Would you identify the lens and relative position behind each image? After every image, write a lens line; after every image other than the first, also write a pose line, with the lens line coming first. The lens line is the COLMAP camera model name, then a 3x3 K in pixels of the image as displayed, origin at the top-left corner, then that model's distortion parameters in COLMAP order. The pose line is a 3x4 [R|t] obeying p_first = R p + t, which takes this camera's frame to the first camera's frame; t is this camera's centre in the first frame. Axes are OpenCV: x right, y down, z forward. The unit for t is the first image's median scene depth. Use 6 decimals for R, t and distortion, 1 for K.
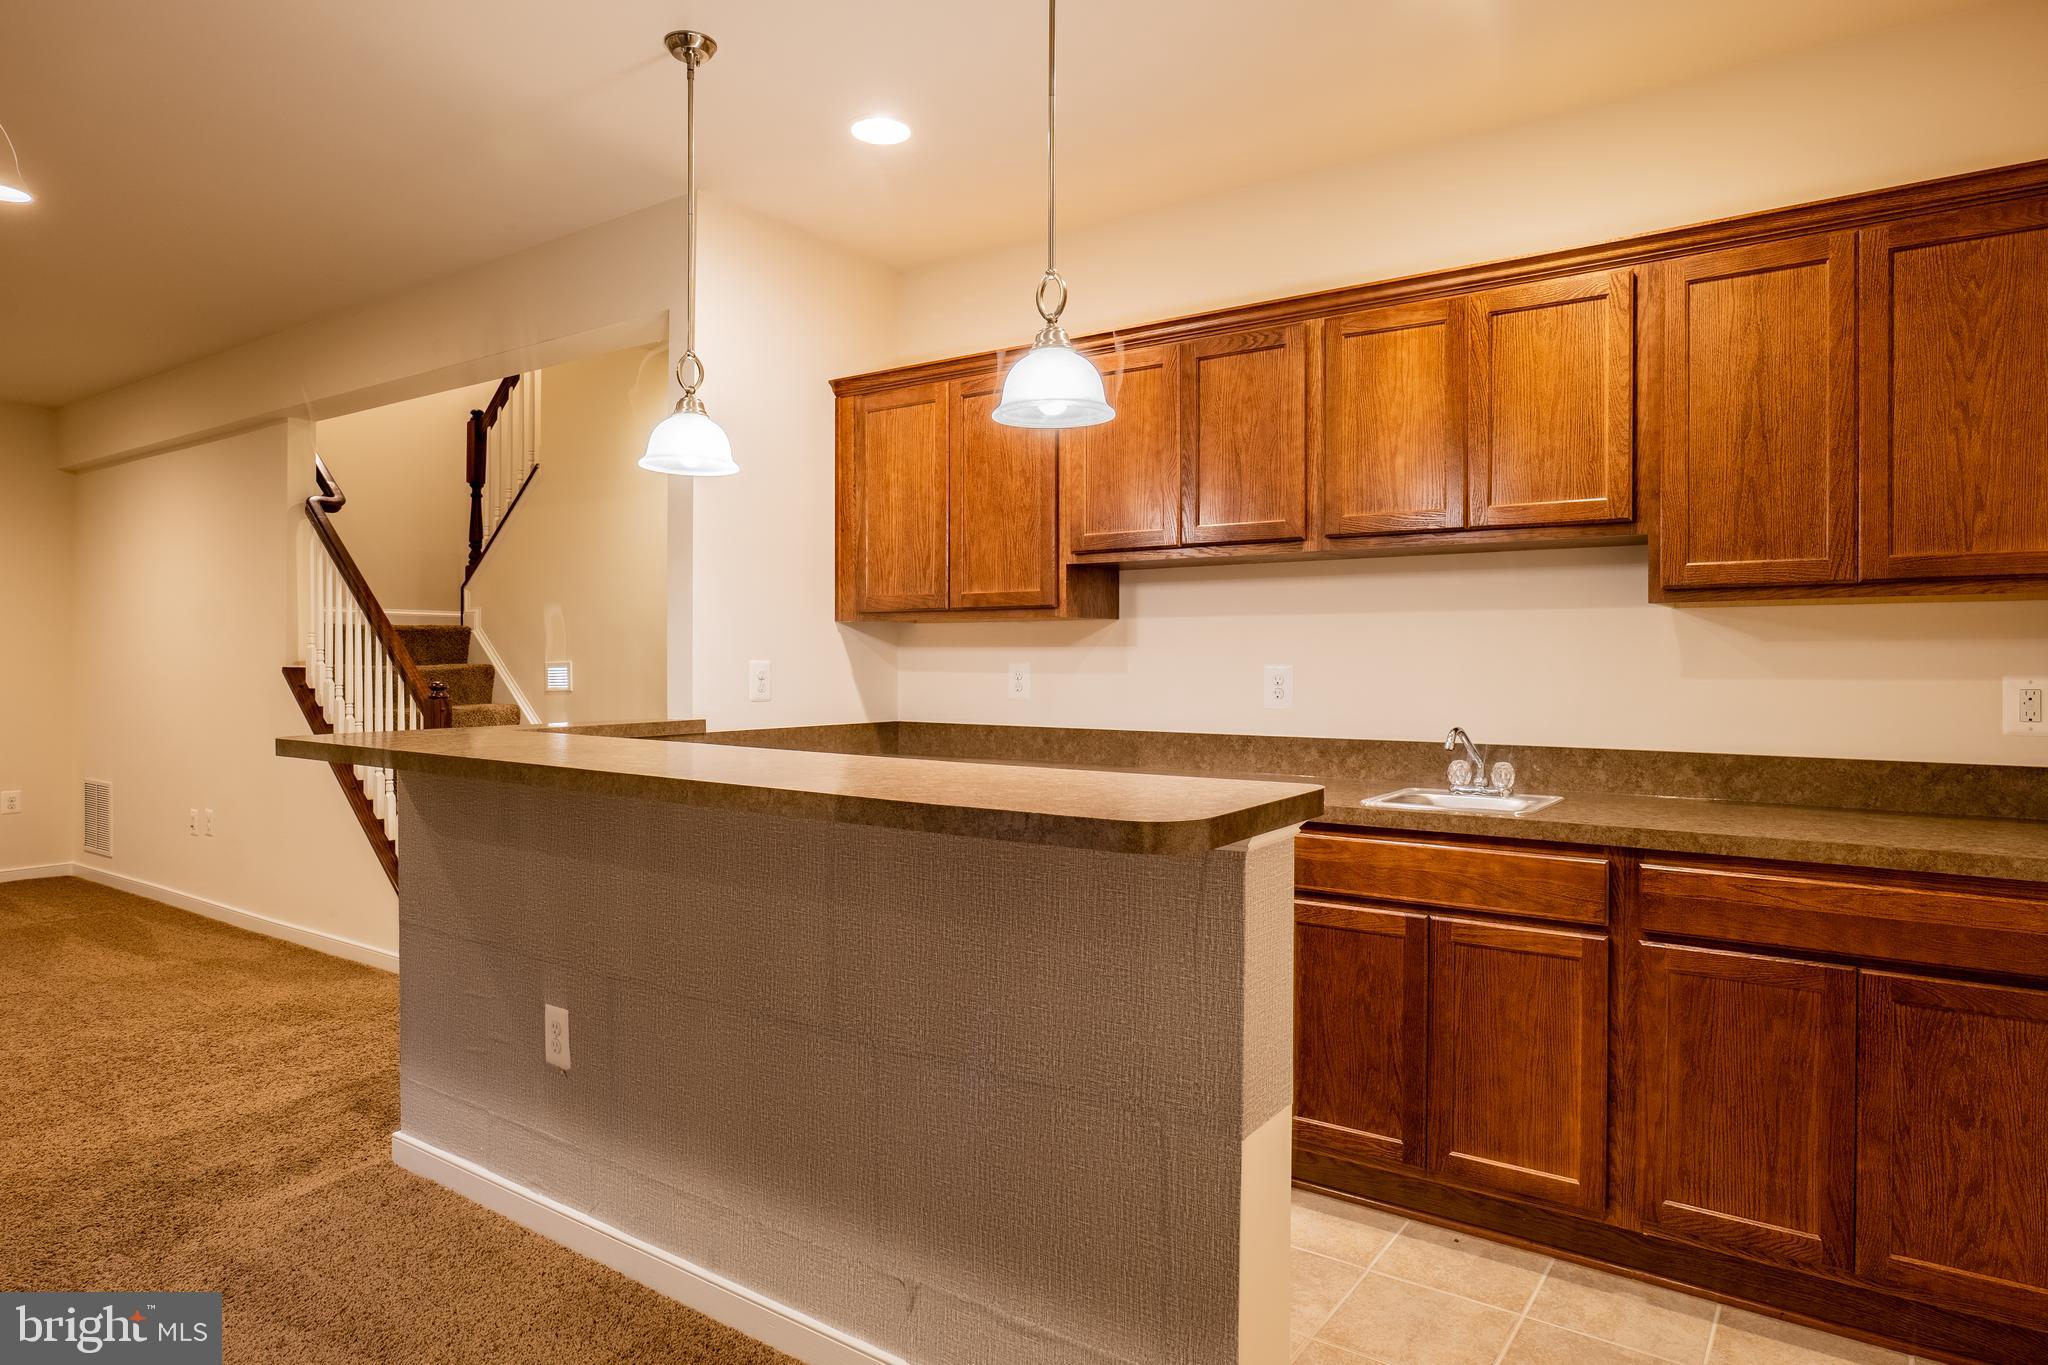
lens RADIAL K [[1166.4, 0, 1025.5], [0, 1166.4, 667.0], [0, 0, 1]] dist [-0.019033, -0.000633]
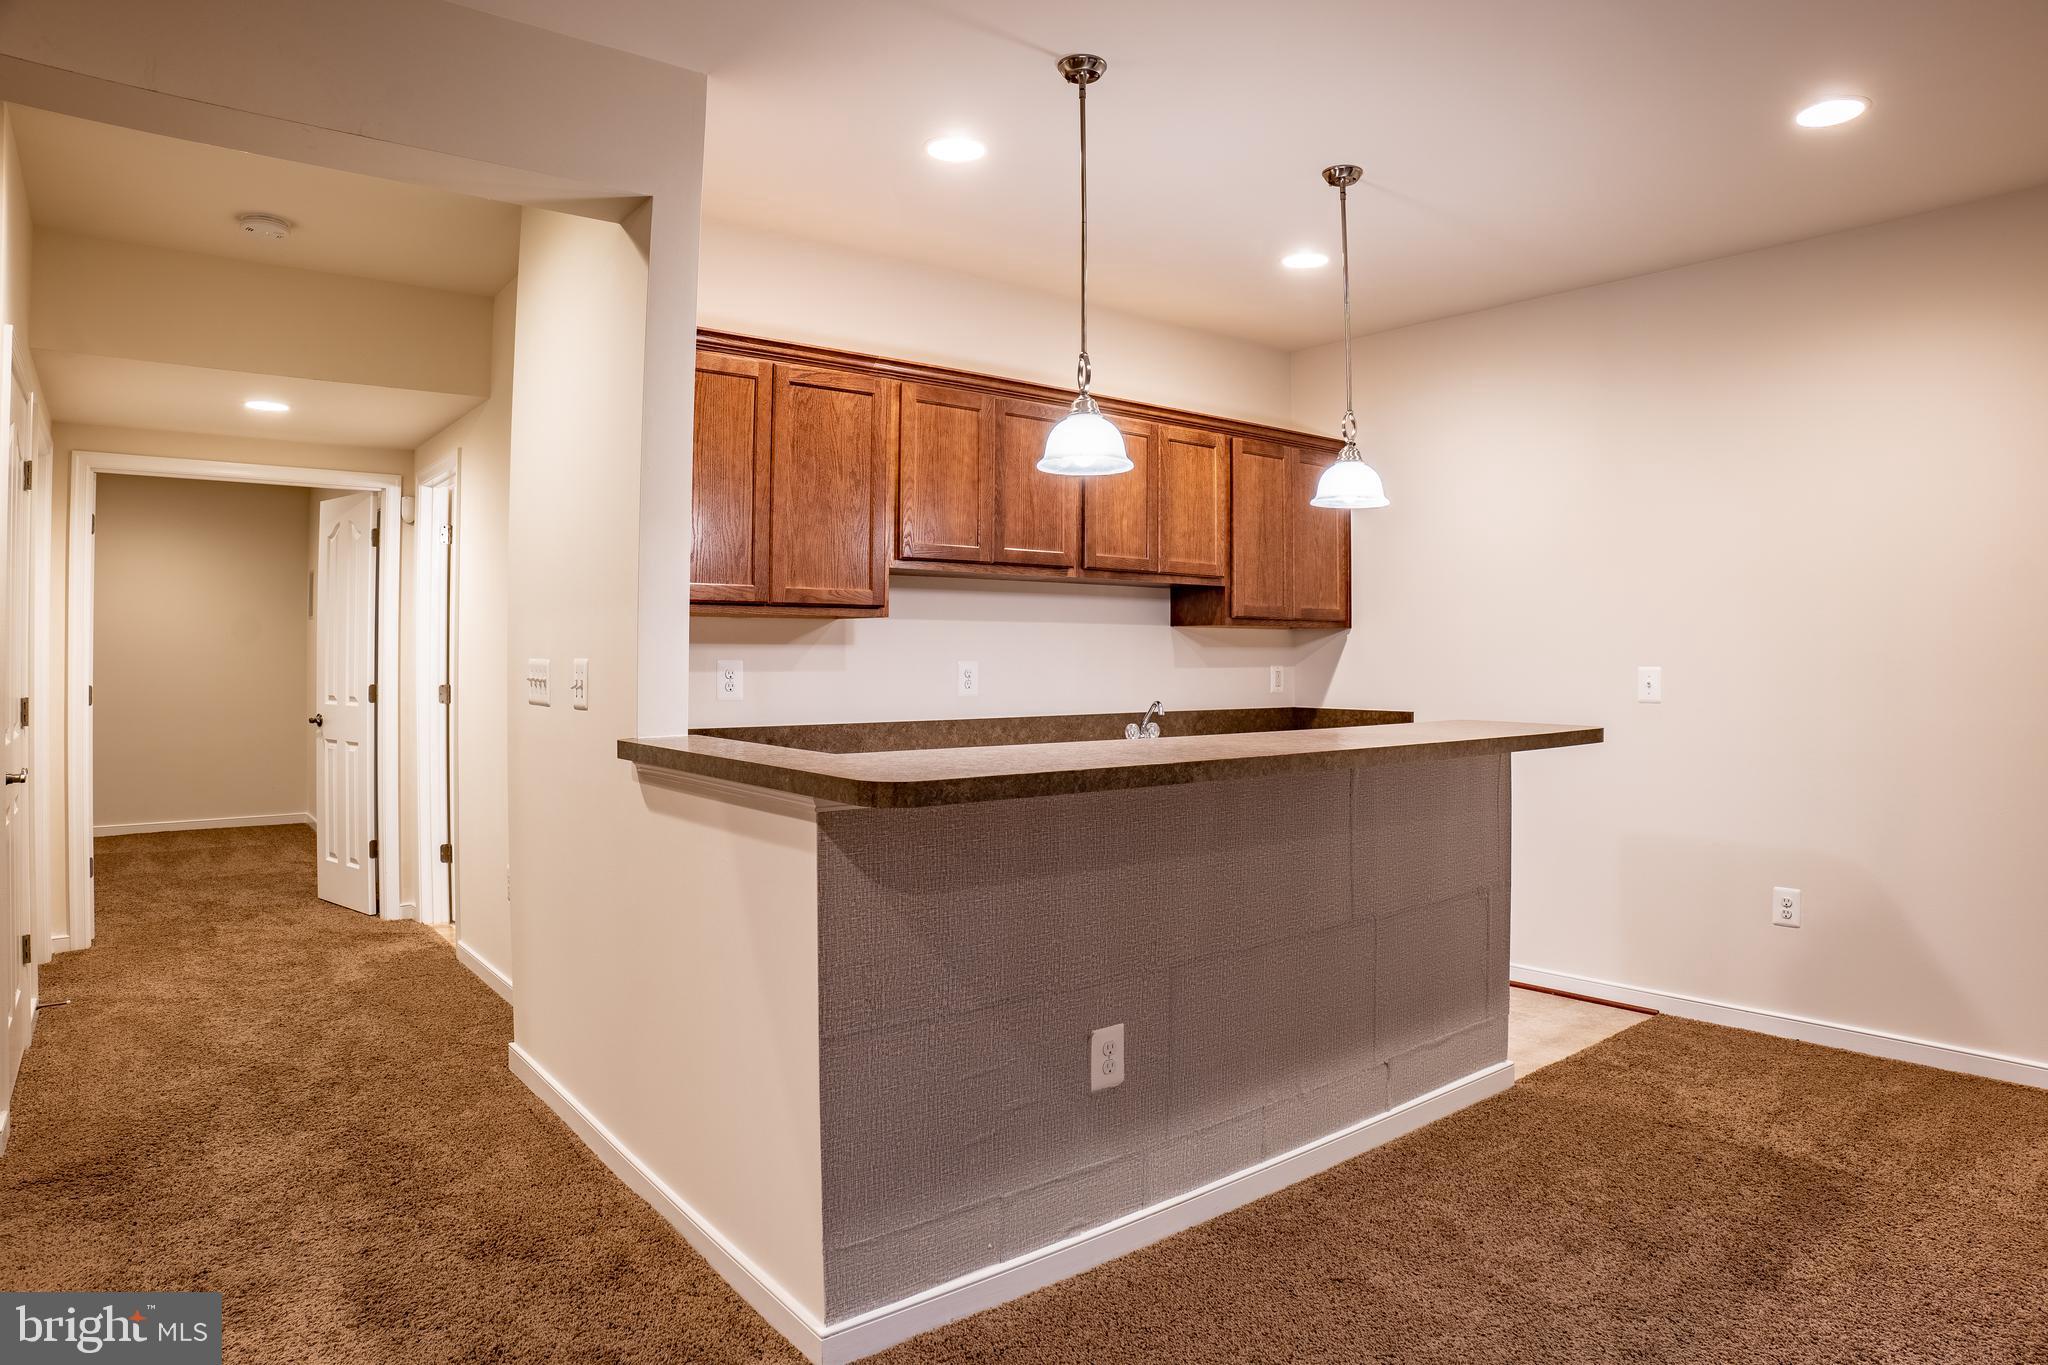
lens RADIAL K [[1208.3, 0, 972.9], [0, 1208.3, 649.9], [0, 0, 1]] dist [-0.138376, 0.000058]
pose [[0.323285, 0.003156, 0.946296, -1.178034], [0.005285, 0.999973, -0.005140, -0.008673], [-0.946287, 0.006663, 0.323259, 0.684598]]
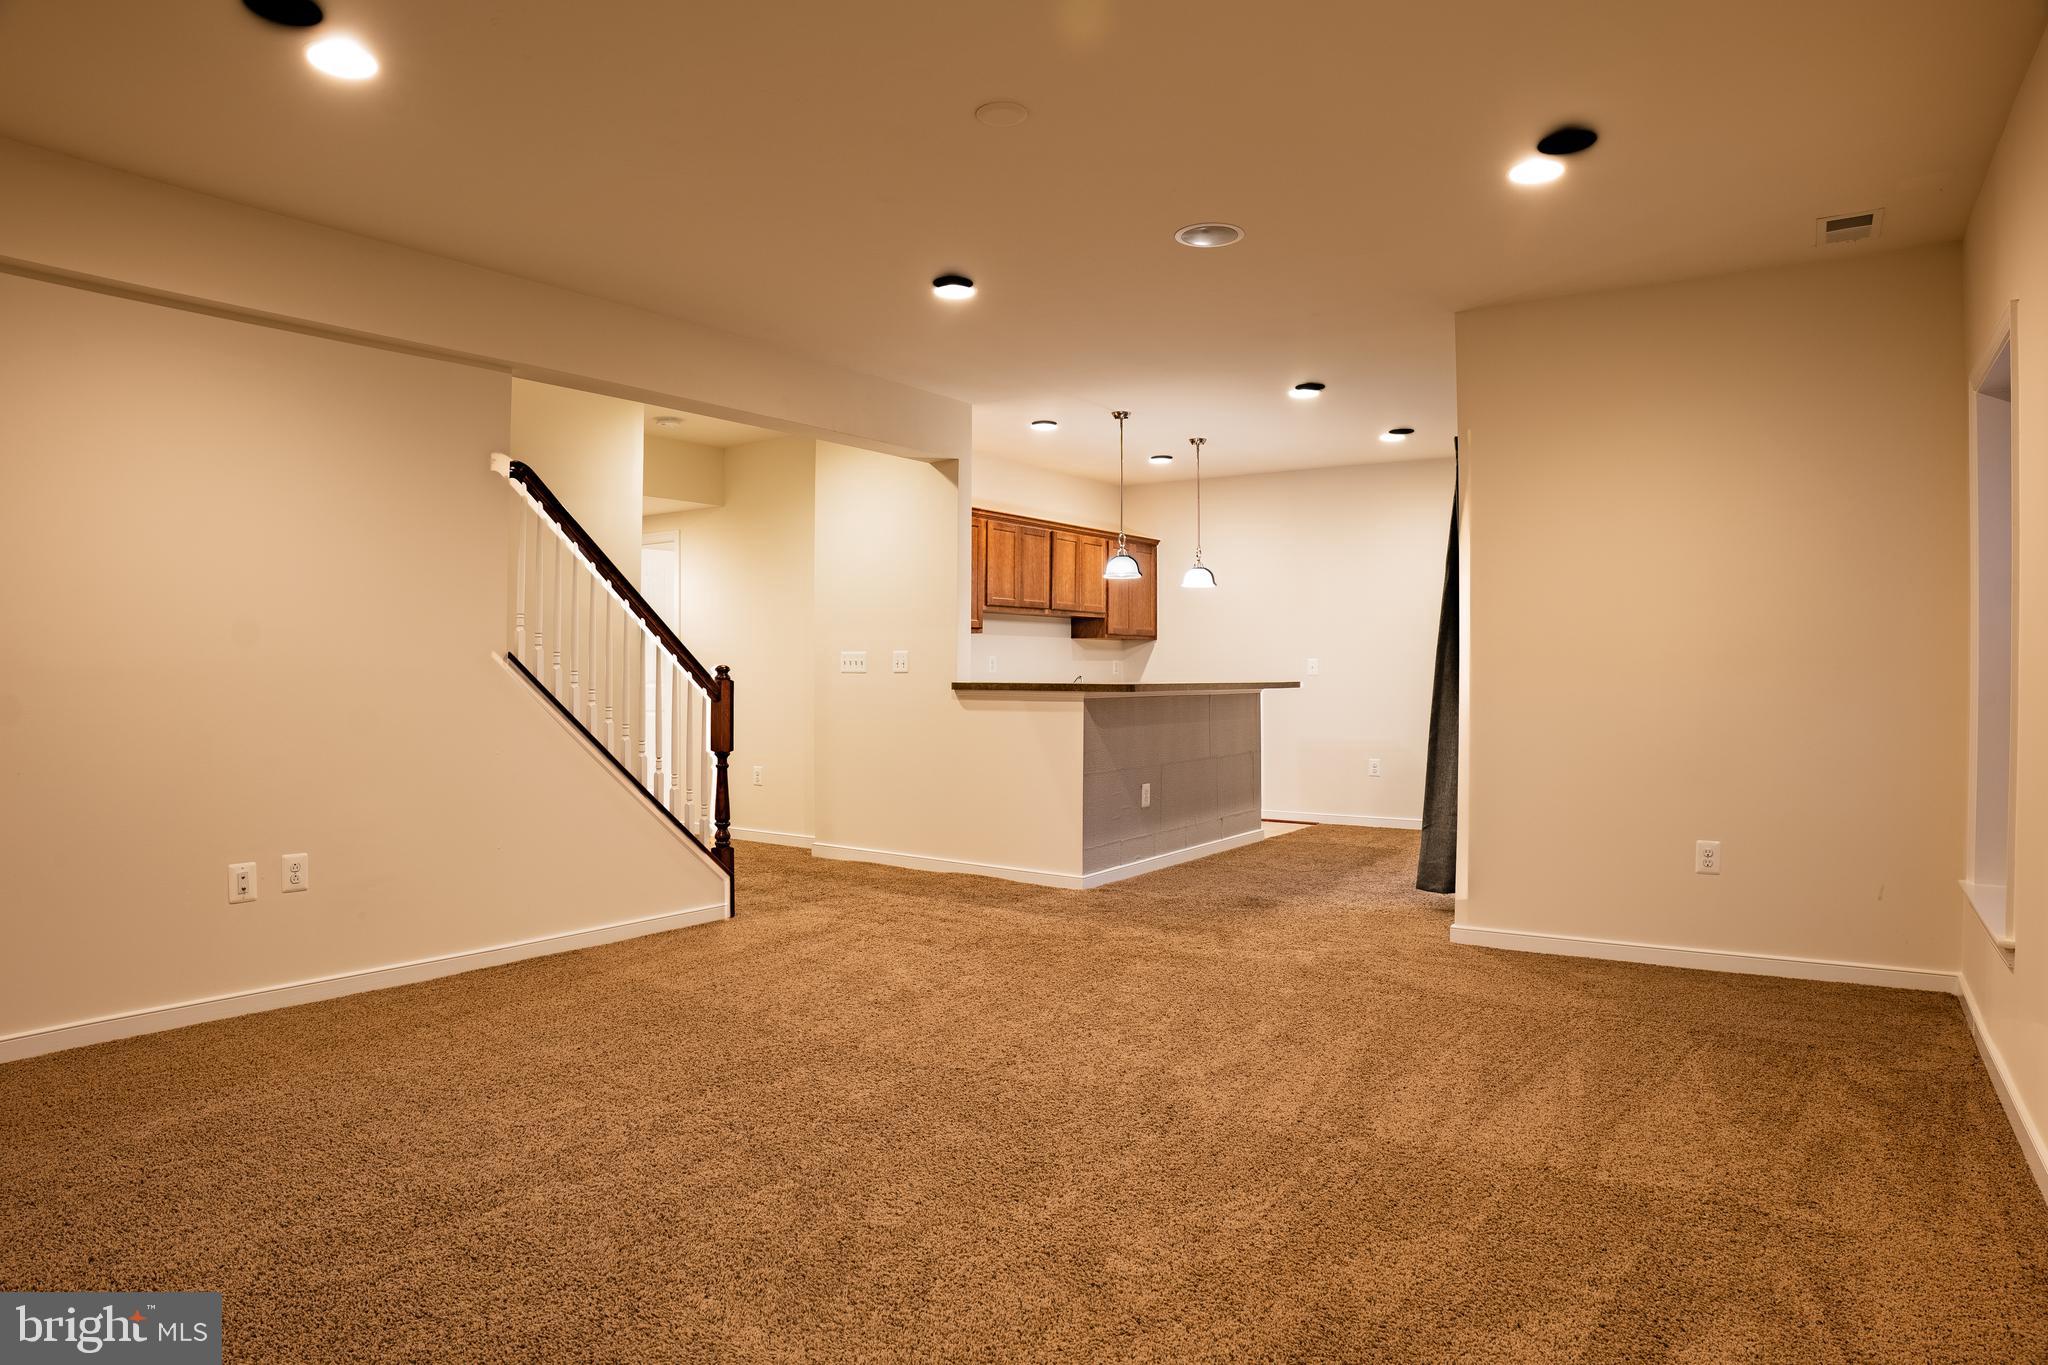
lens RADIAL K [[1232.2, 0, 1024.0], [0, 1232.2, 682.5], [0, 0, 1]] dist [-0.000455, -0.000057]
pose [[-0.006517, -0.016202, 0.999847, -2.764820], [0.004224, 0.999859, 0.016230, 0.014750], [-0.999970, 0.004329, -0.006448, 1.121814]]
